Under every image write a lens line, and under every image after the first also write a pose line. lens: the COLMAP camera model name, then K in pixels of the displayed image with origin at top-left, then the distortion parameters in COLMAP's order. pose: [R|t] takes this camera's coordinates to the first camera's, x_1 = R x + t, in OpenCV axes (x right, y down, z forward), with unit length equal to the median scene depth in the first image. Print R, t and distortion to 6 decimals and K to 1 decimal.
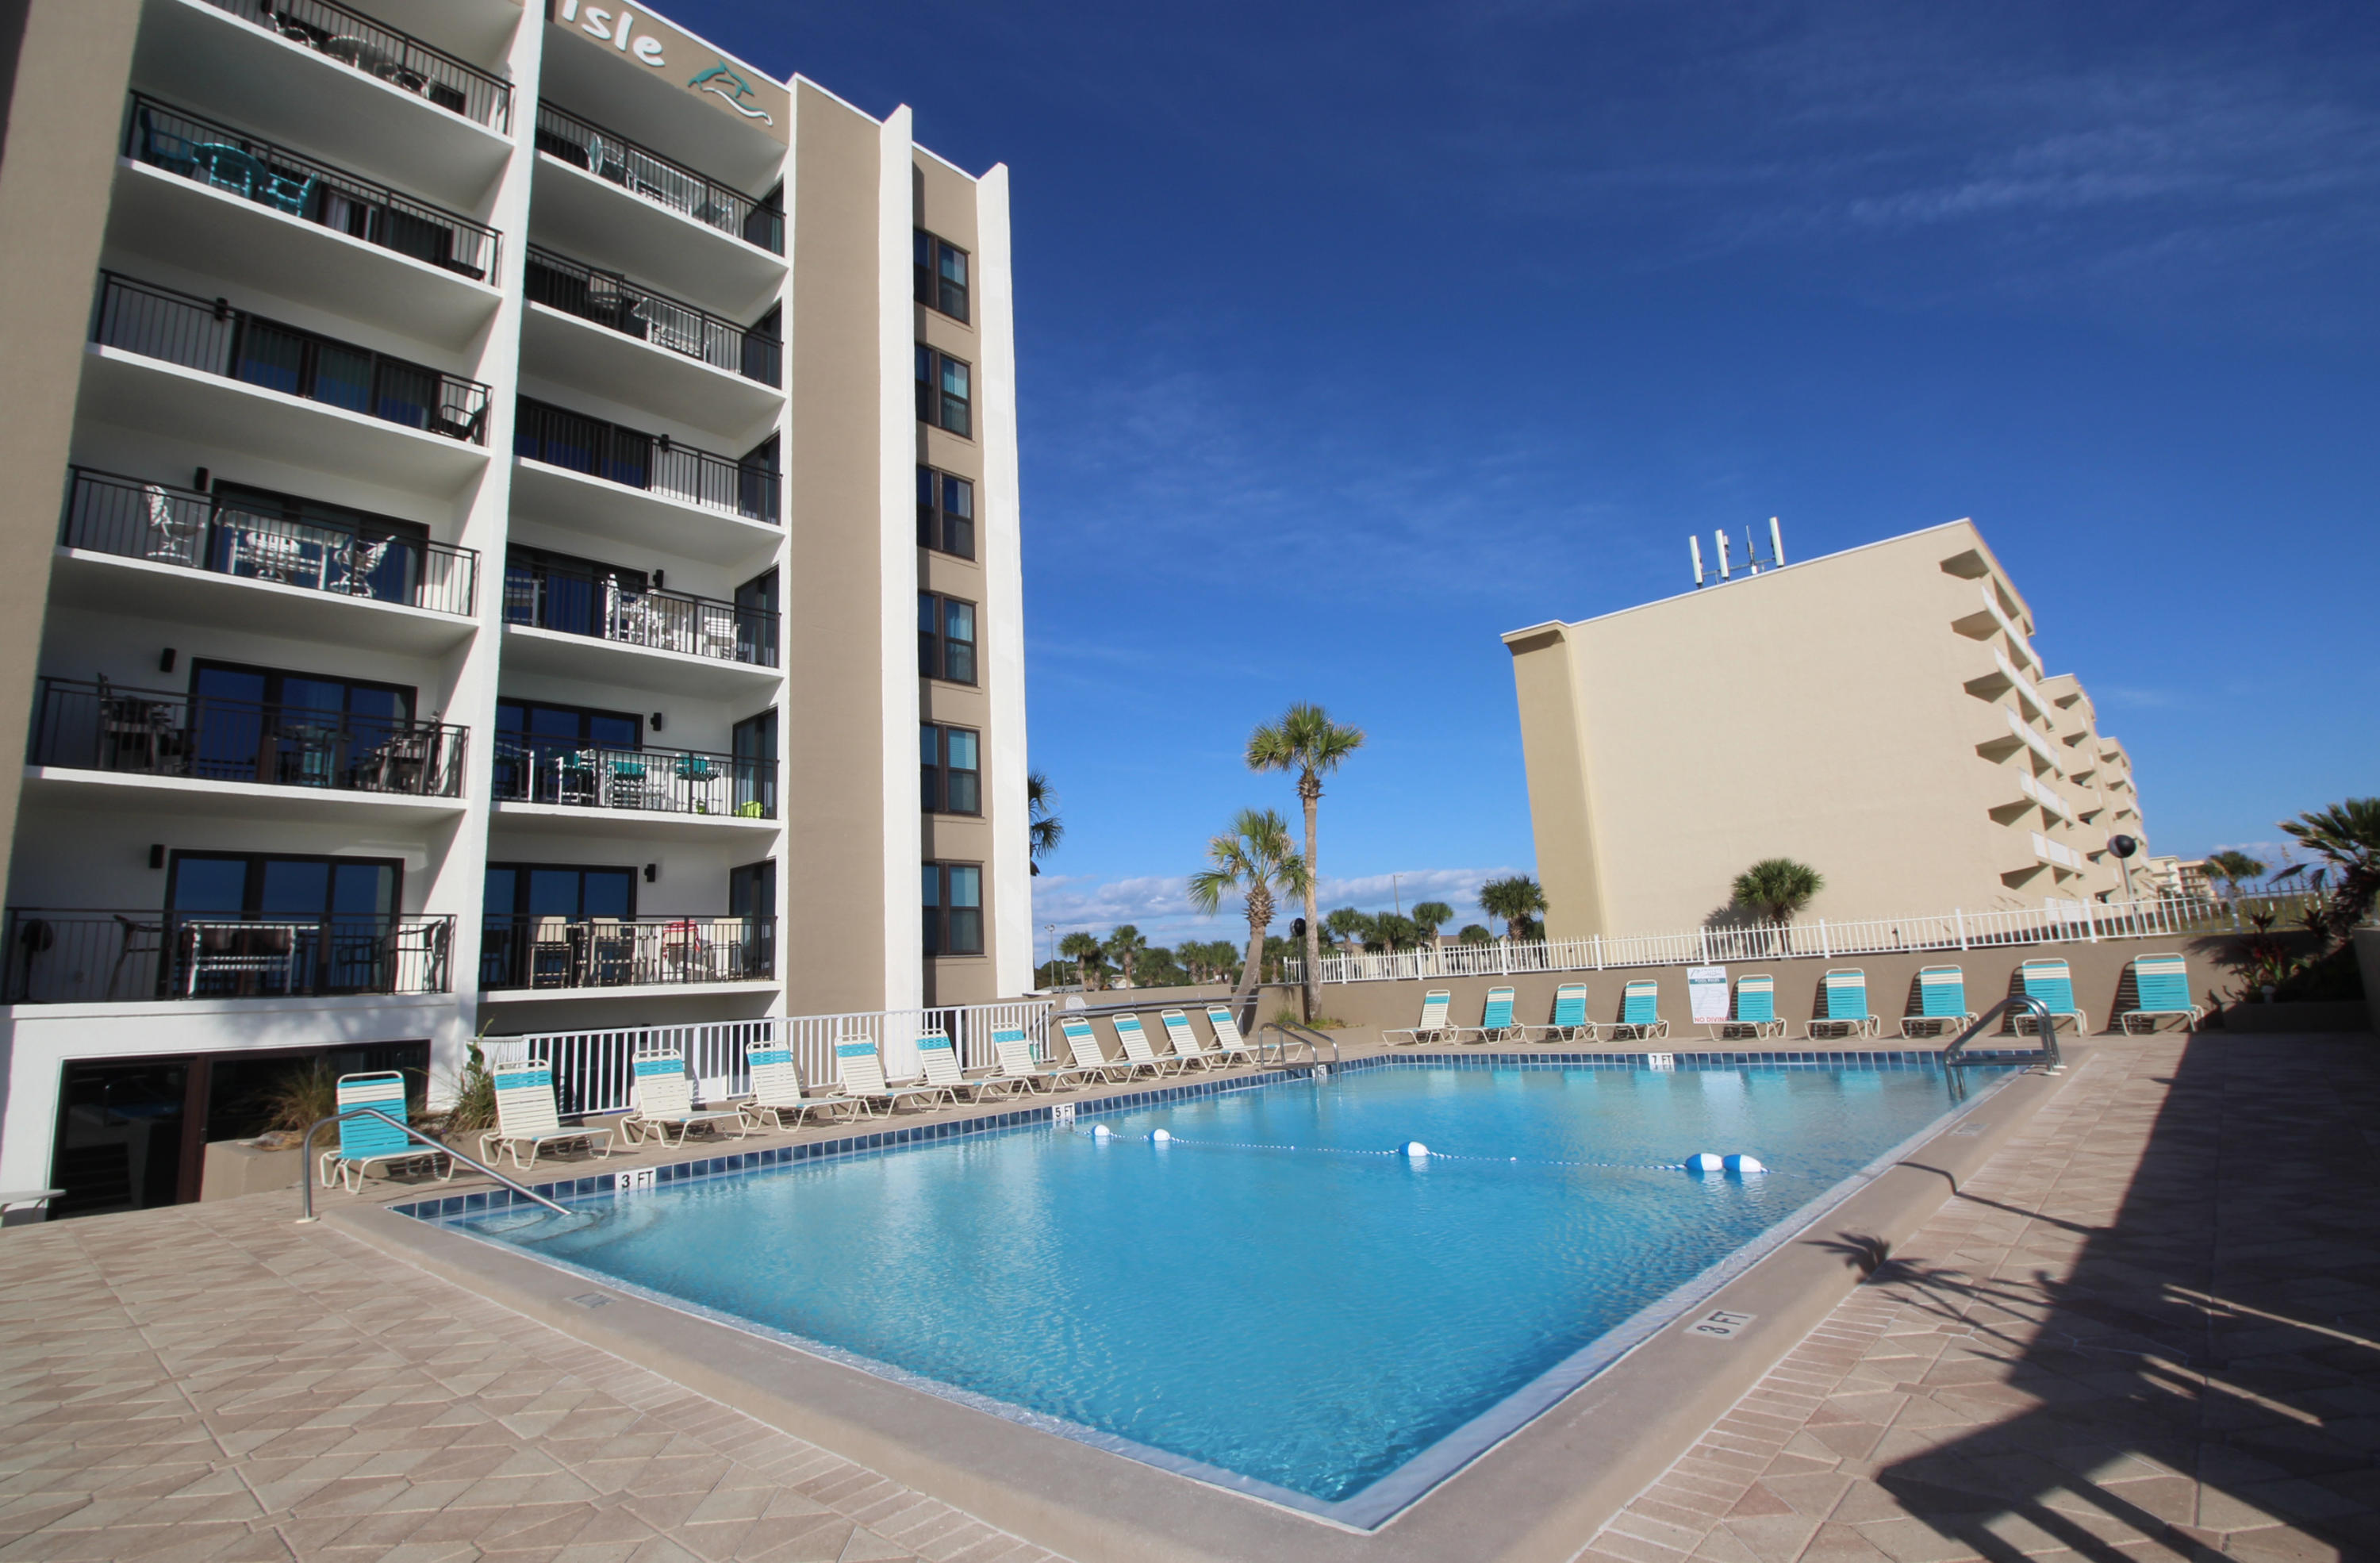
lens RADIAL K [[1128.8, 0, 1207.1], [0, 1128.8, 766.4], [0, 0, 1]] dist [-0.005839, -0.010674]
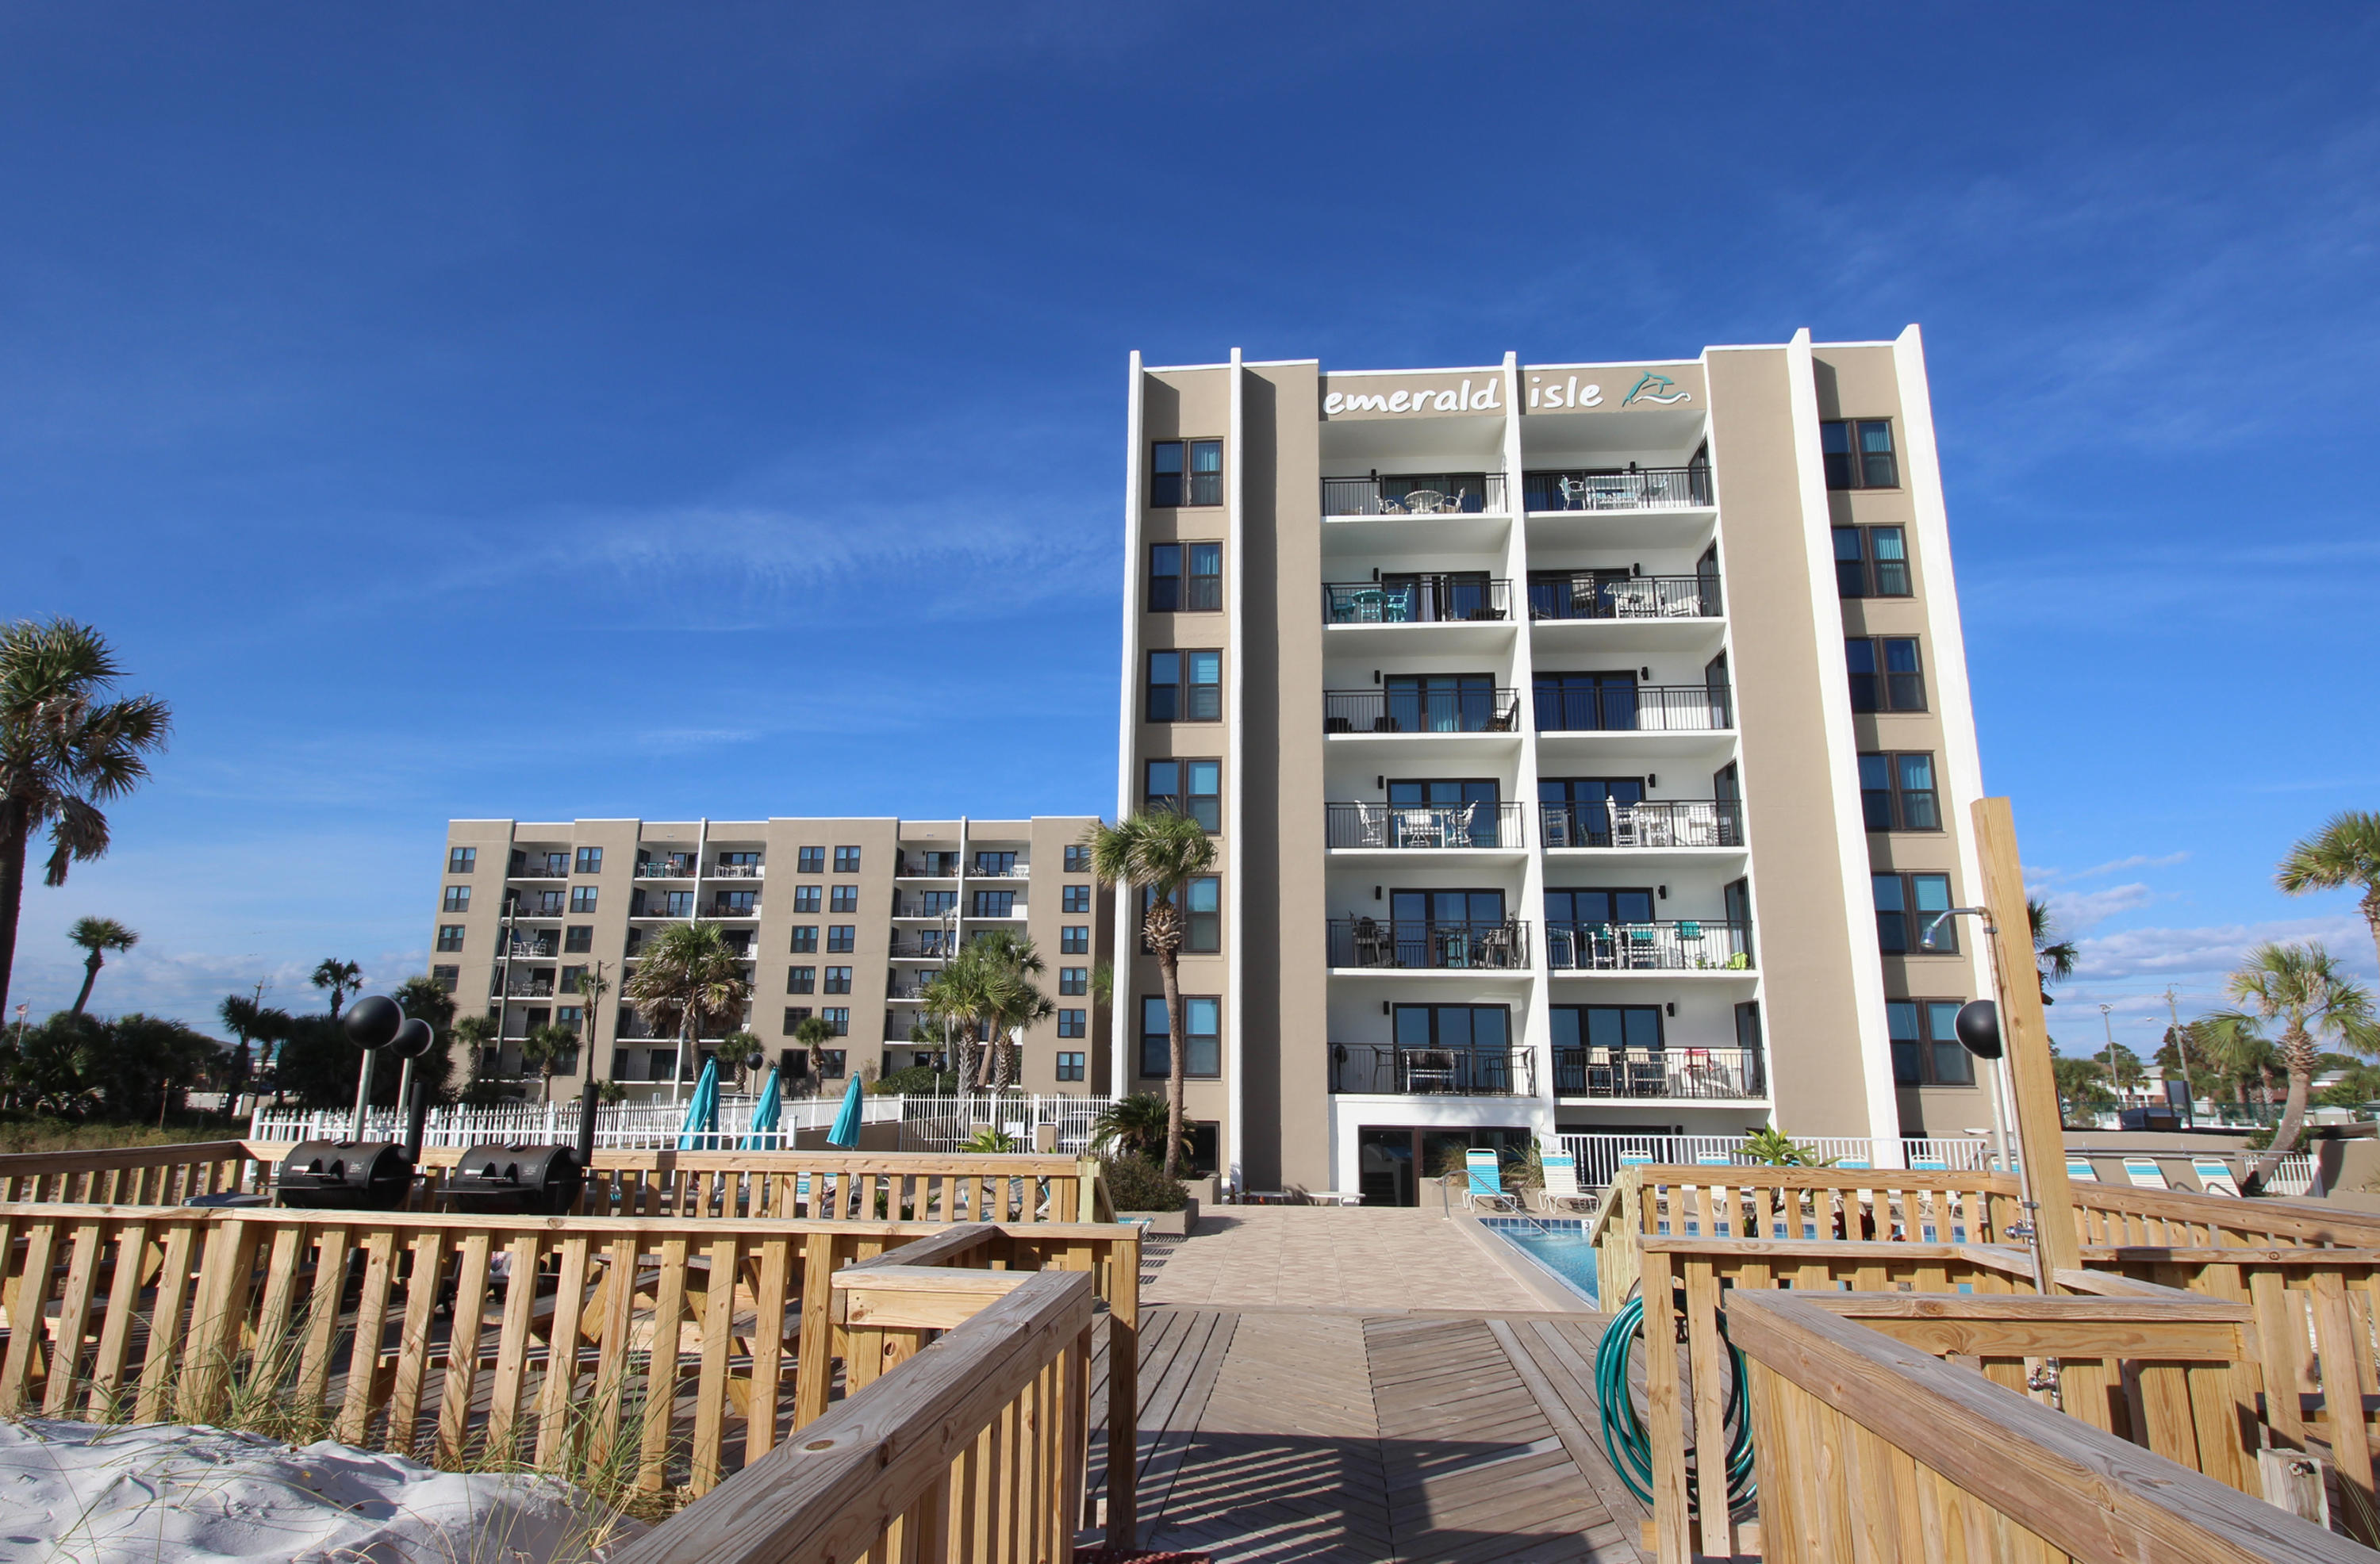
lens RADIAL K [[1344.8, 0, 1197.0], [0, 1344.8, 763.9], [0, 0, 1]] dist [-0.001141, -0.002508]
pose [[0.611759, -0.117910, -0.782207, 0.504520], [0.104203, 0.992224, -0.068072, -0.165423], [0.784151, -0.039864, 0.619289, -0.464328]]
